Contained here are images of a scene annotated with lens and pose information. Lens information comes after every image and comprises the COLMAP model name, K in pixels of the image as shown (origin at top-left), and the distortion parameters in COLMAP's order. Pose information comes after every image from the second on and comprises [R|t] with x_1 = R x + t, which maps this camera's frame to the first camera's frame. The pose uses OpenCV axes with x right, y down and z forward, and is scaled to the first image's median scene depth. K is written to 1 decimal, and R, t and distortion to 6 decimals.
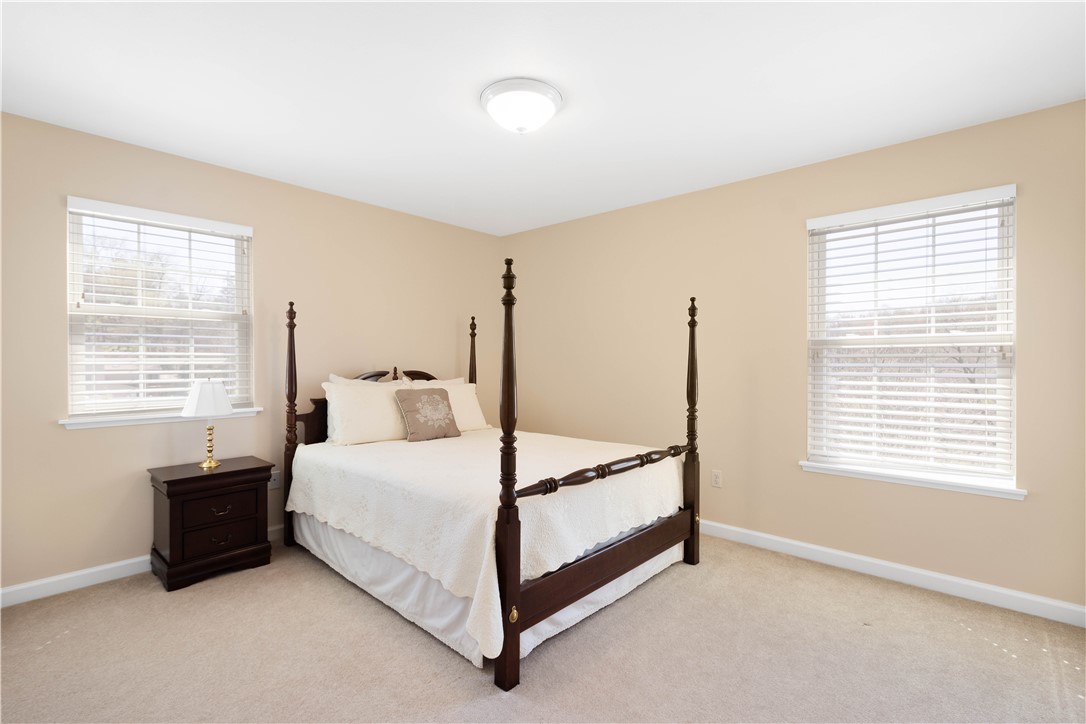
lens RADIAL K [[500.5, 0, 540.3], [0, 500.5, 364.0], [0, 0, 1]] dist [0.001245, 0.000719]
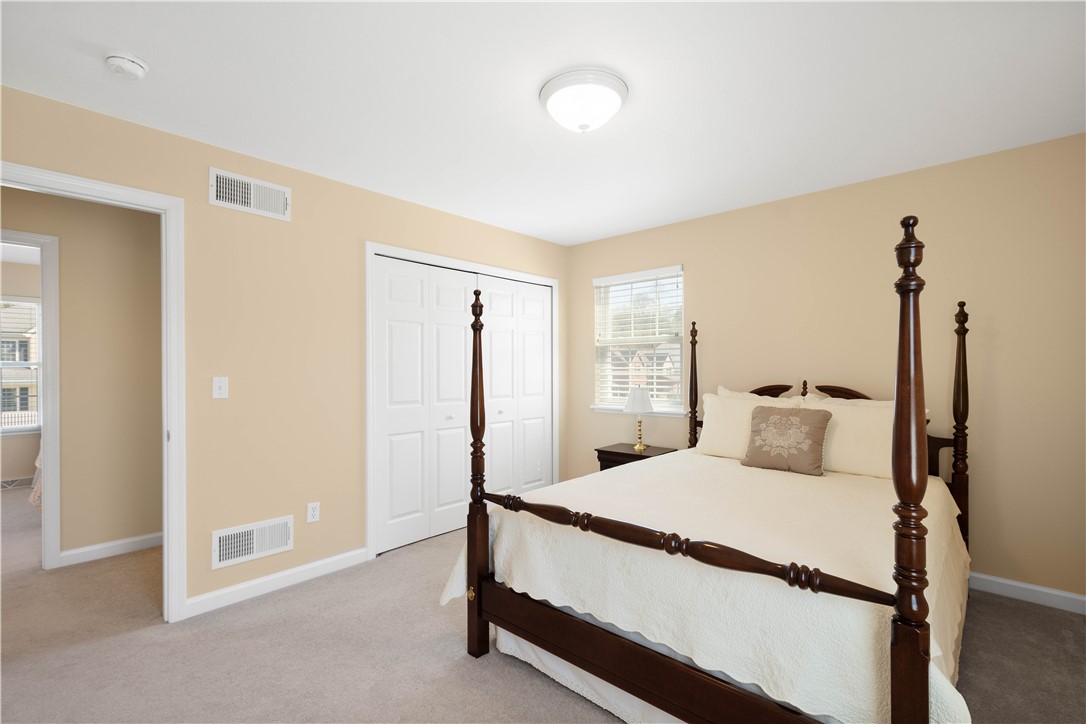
lens RADIAL K [[478.0, 0, 547.1], [0, 478.0, 360.4], [0, 0, 1]] dist [-0.035080, -0.000025]
pose [[0.022624, -0.020452, -0.999535, 0.737279], [-0.004483, 0.999779, -0.020559, -0.014190], [0.999734, 0.004946, 0.022528, 0.796273]]
